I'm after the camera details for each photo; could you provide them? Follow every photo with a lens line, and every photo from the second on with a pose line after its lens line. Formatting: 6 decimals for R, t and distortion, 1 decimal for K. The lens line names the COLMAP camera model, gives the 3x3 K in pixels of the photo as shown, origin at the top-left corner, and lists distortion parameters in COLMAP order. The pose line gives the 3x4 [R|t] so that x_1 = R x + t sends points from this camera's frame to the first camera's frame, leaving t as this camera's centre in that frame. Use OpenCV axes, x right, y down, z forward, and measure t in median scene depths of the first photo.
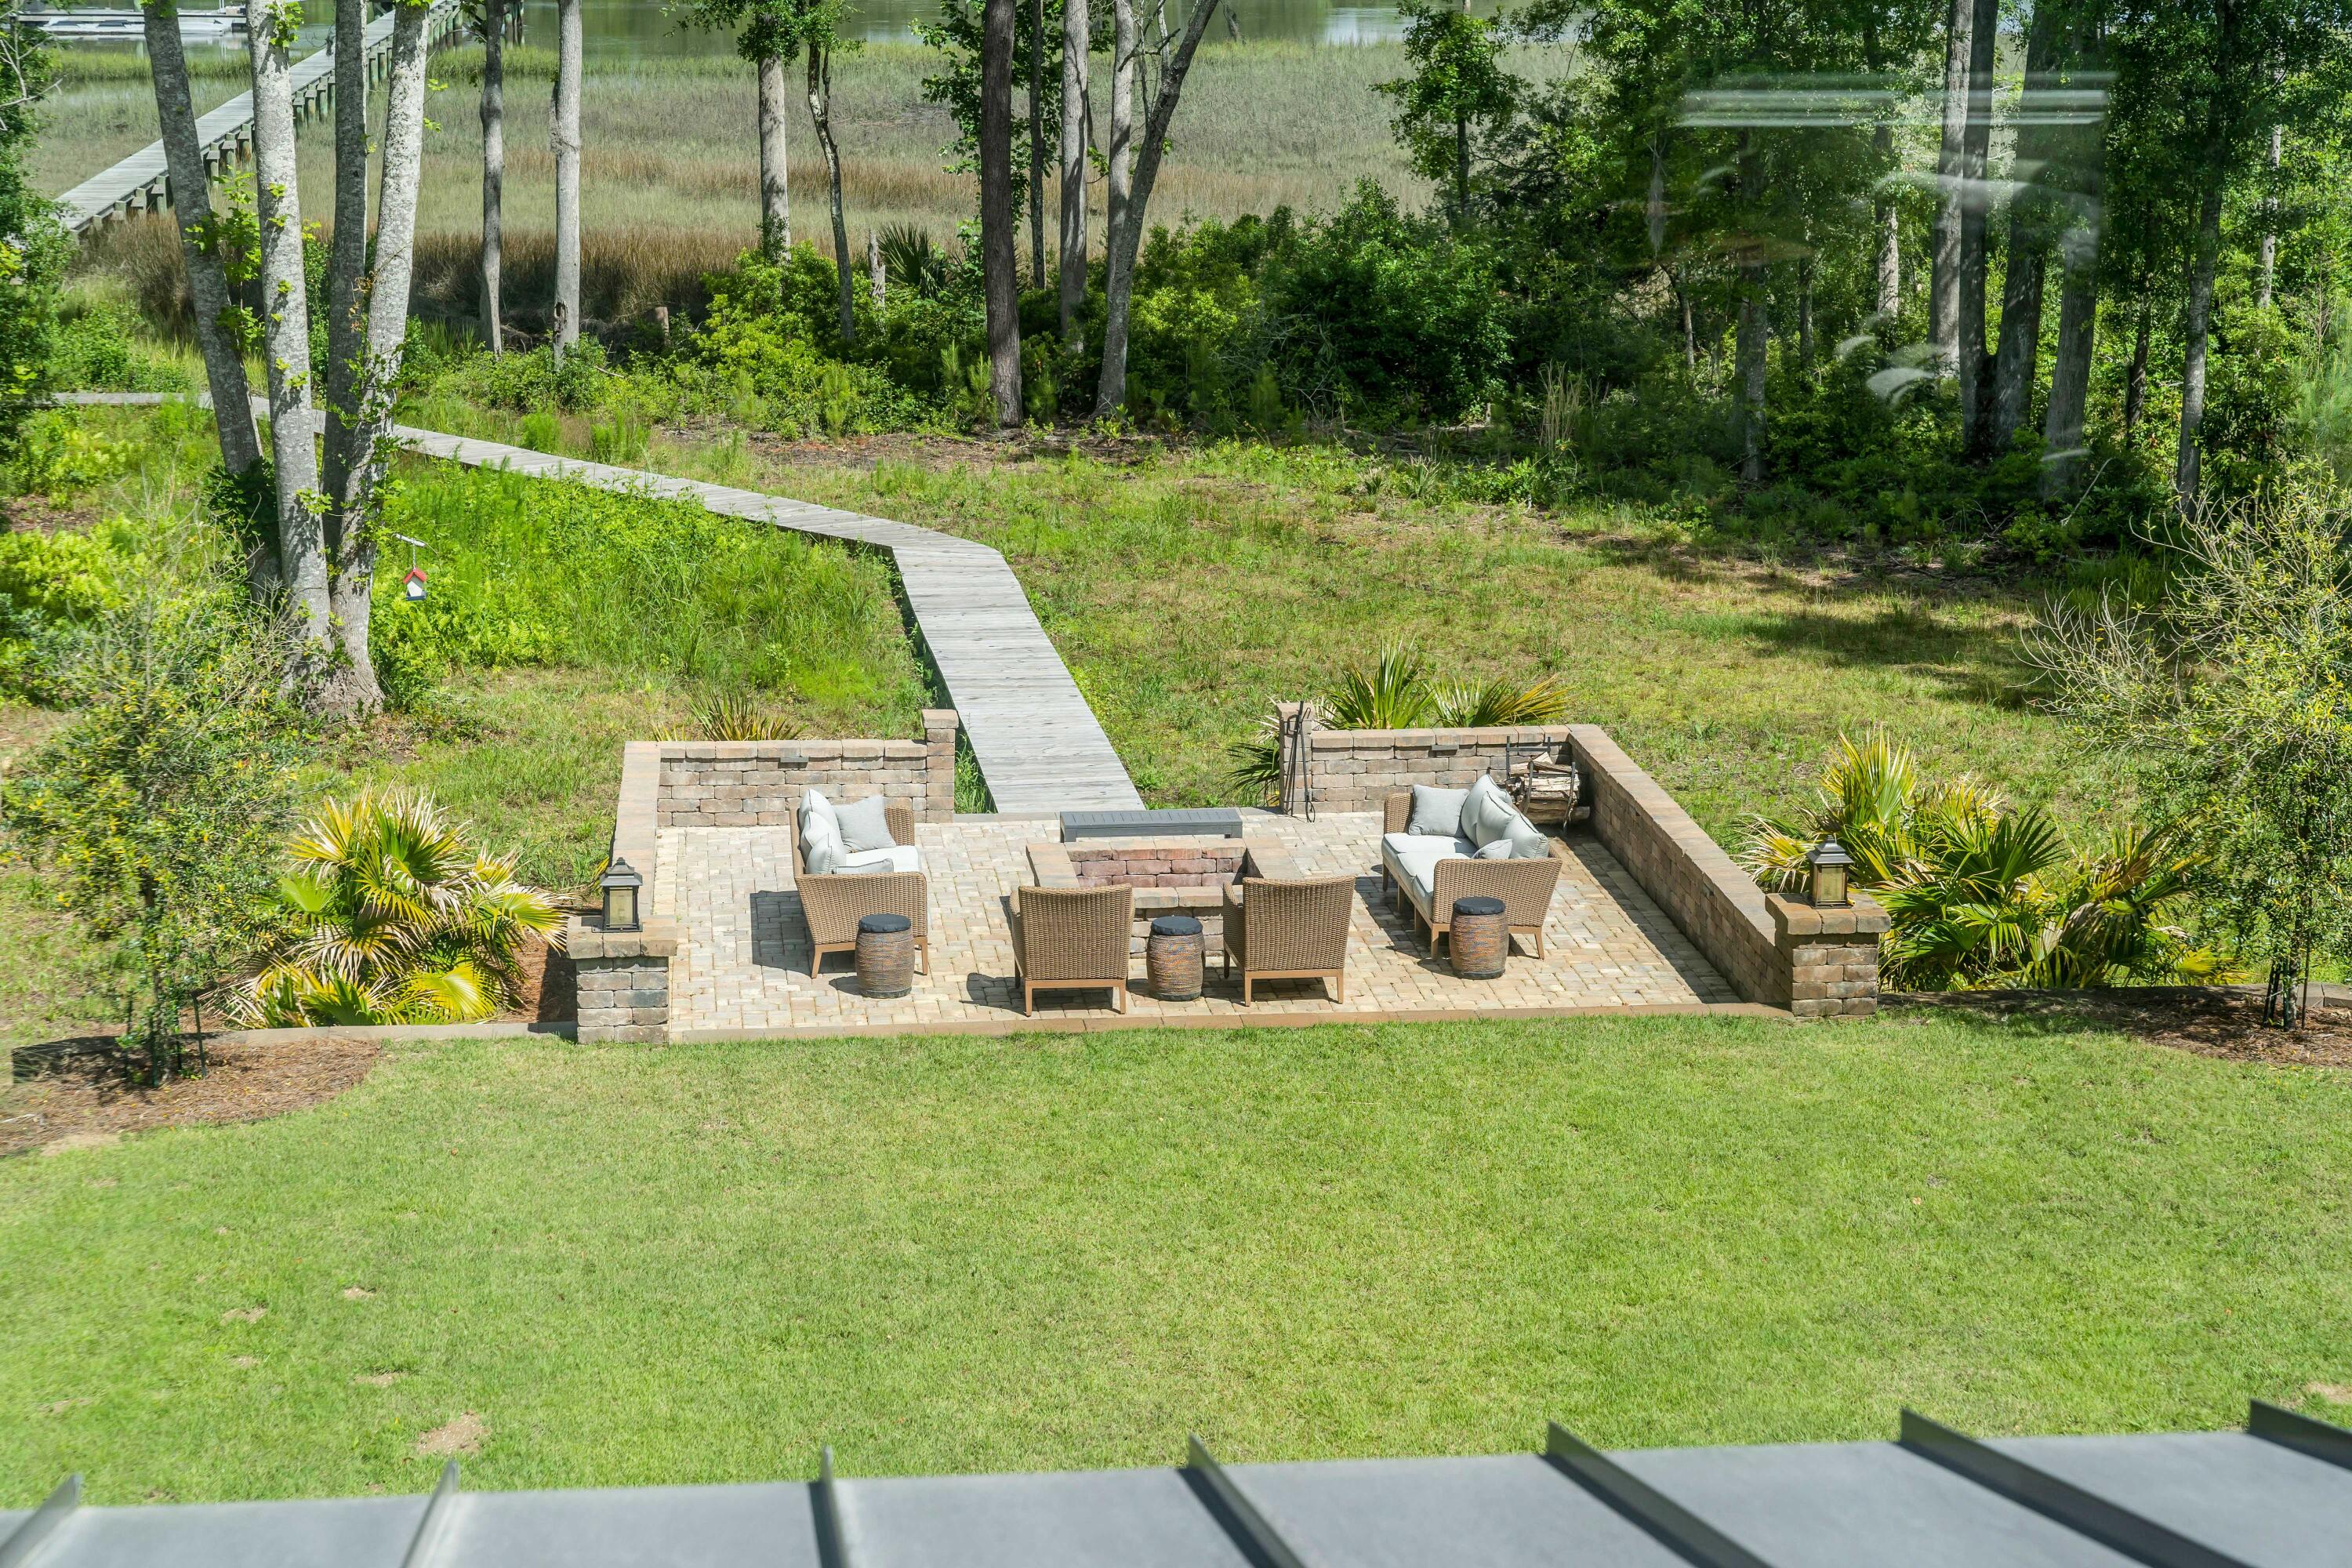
lens RADIAL K [[4957.8, 0, 1265.5], [0, 4957.8, 745.3], [0, 0, 1]] dist [0.295939, -3.025237]
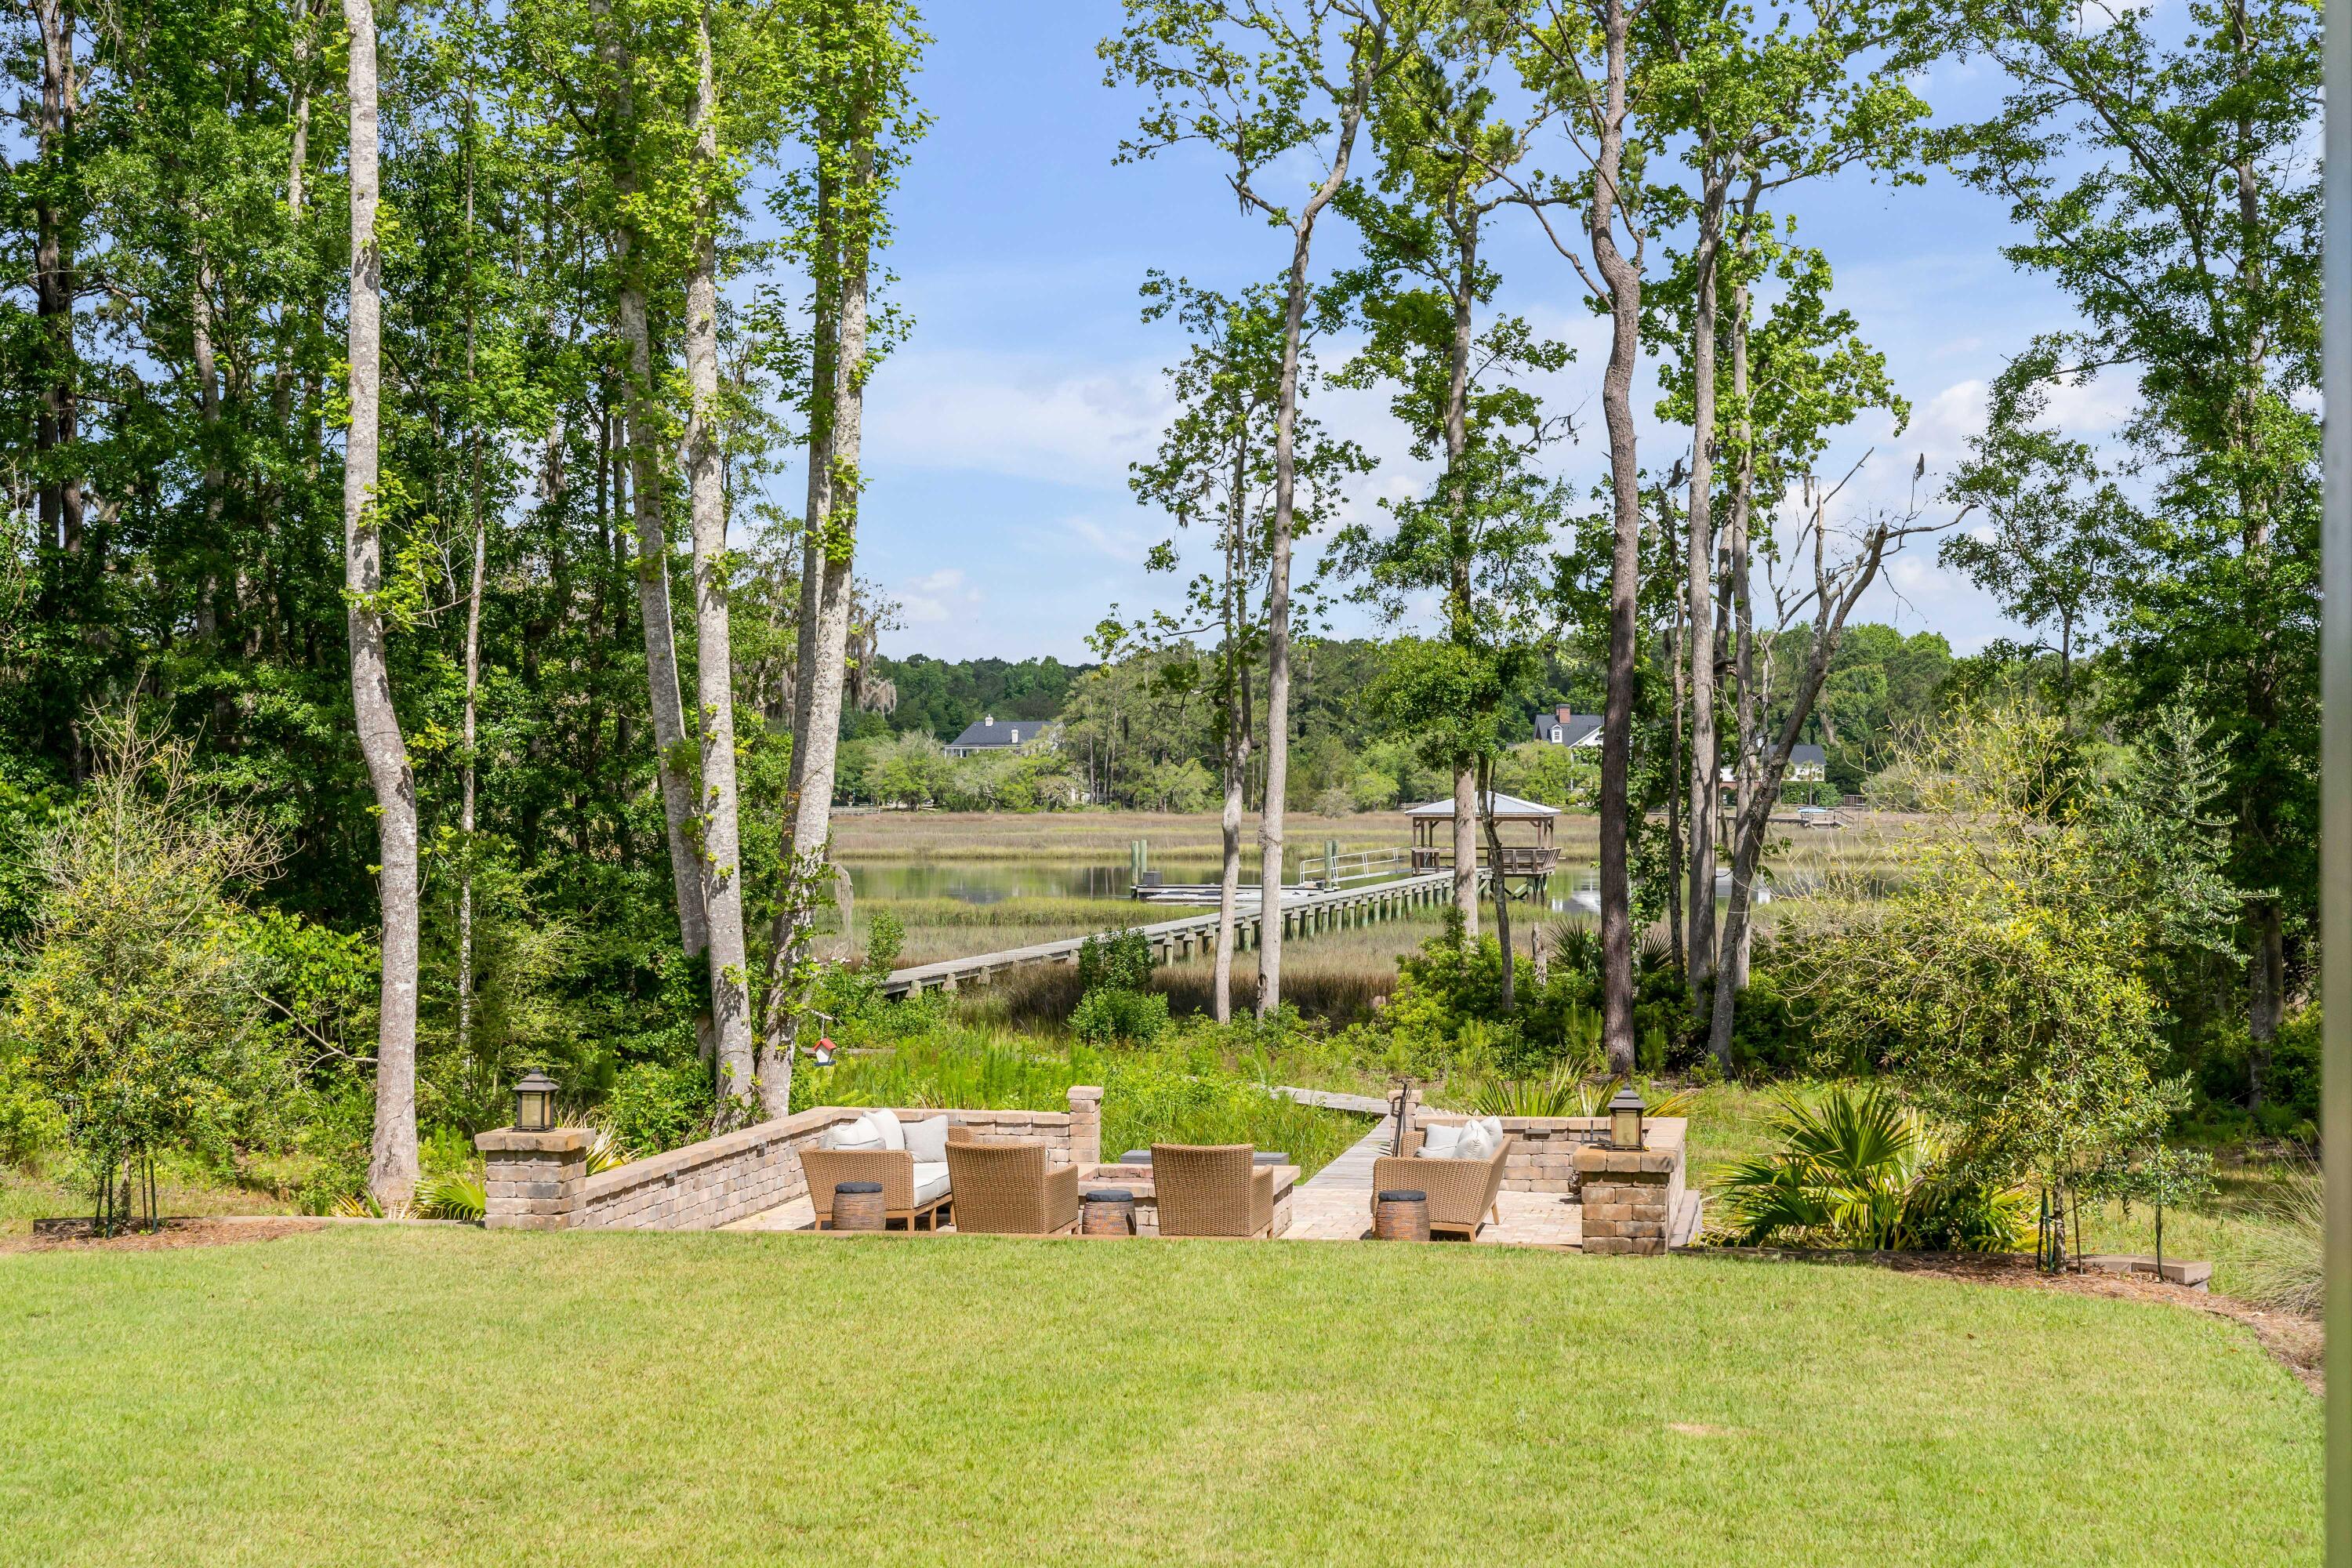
lens RADIAL K [[4216.2, 0, 1119.7], [0, 4216.2, 659.5], [0, 0, 1]] dist [0.095452, 0.046410]
pose [[0.959782, -0.010697, -0.280544, 0.129900], [-0.050807, 0.976157, -0.211038, 0.061856], [0.276112, 0.216804, 0.936354, 0.054242]]
